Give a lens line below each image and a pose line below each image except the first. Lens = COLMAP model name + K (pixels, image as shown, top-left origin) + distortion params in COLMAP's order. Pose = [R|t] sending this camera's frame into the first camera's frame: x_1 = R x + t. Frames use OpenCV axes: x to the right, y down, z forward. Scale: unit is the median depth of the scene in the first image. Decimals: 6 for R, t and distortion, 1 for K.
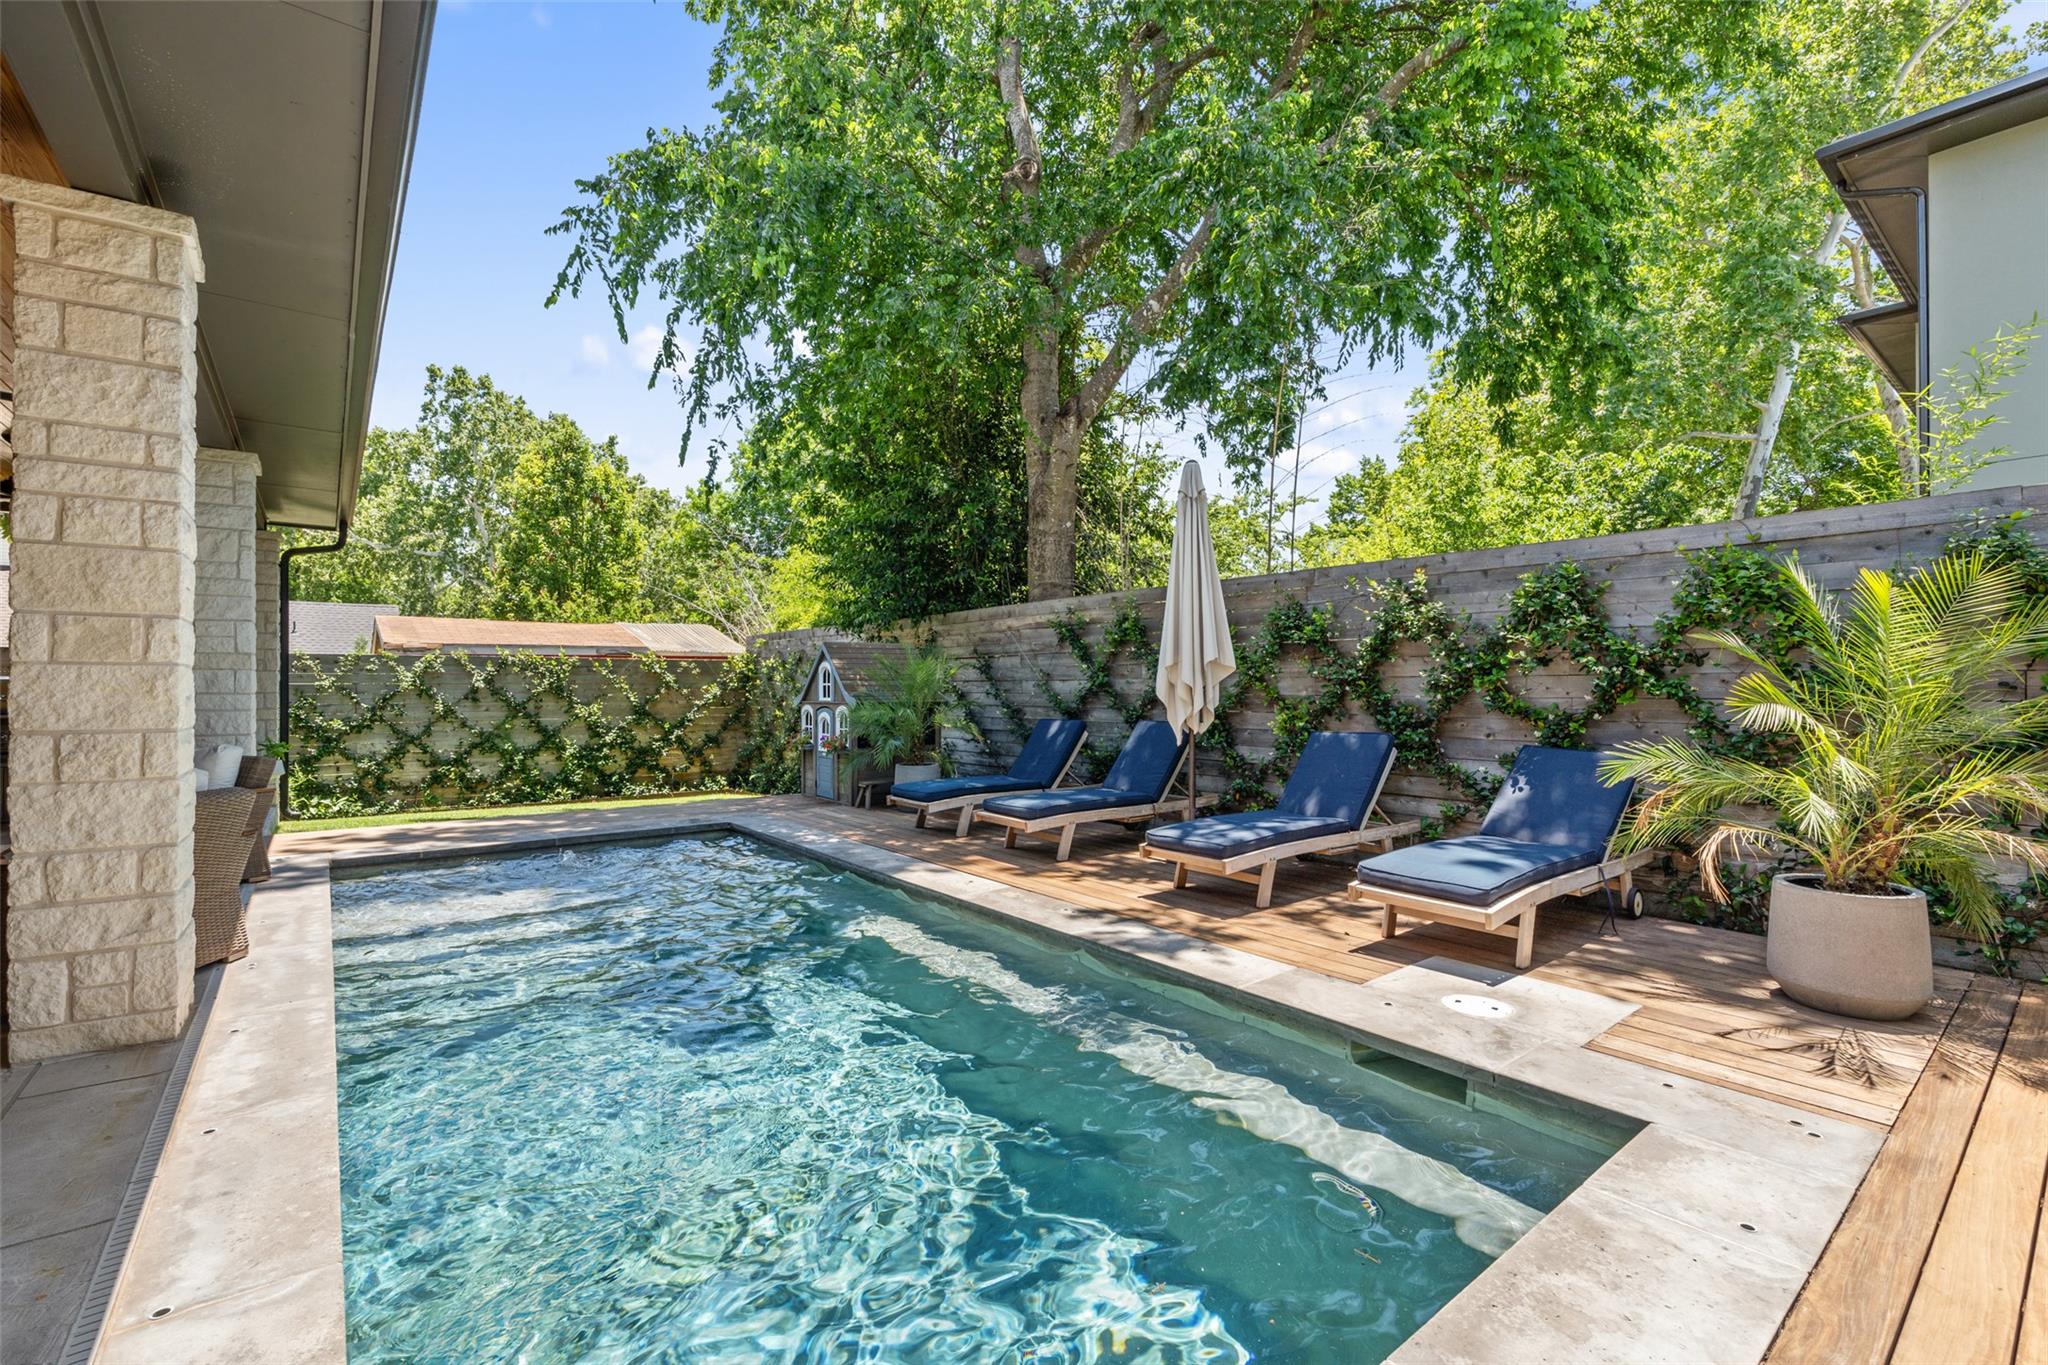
lens RADIAL K [[901.2, 0, 1023.7], [0, 901.2, 678.0], [0, 0, 1]] dist [-0.001061, -0.000448]
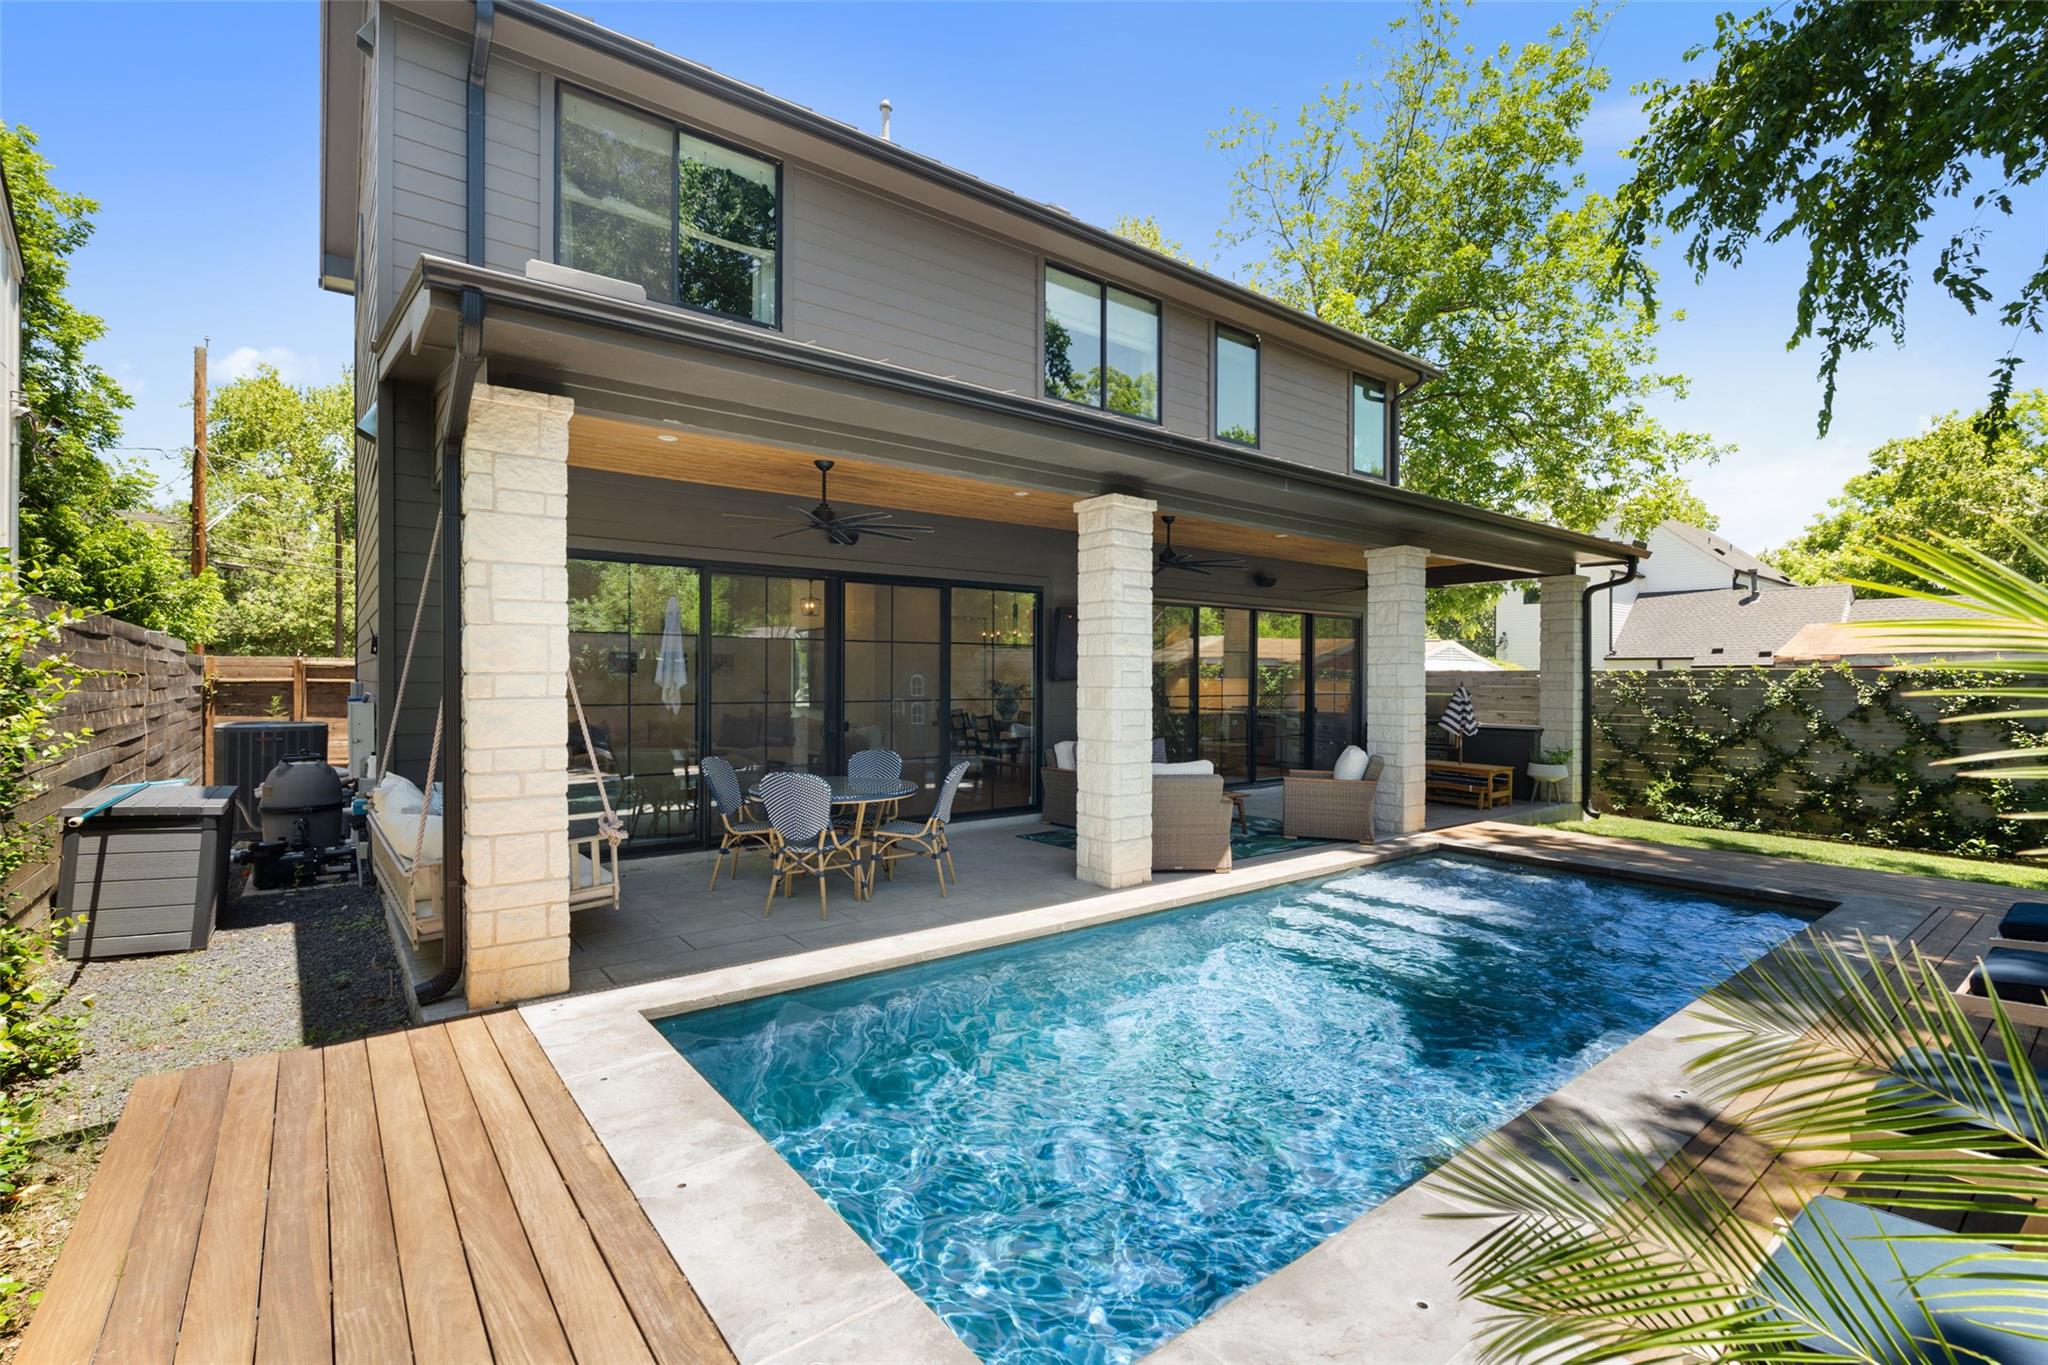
lens RADIAL K [[901.9, 0, 1024.0], [0, 901.9, 682.5], [0, 0, 1]] dist [-0.002224, 0.000469]
pose [[-0.000010, 0.003716, -0.999993, 0.258691], [0.003269, 0.999988, 0.003716, -0.017117], [0.999995, -0.003269, -0.000023, 0.192303]]
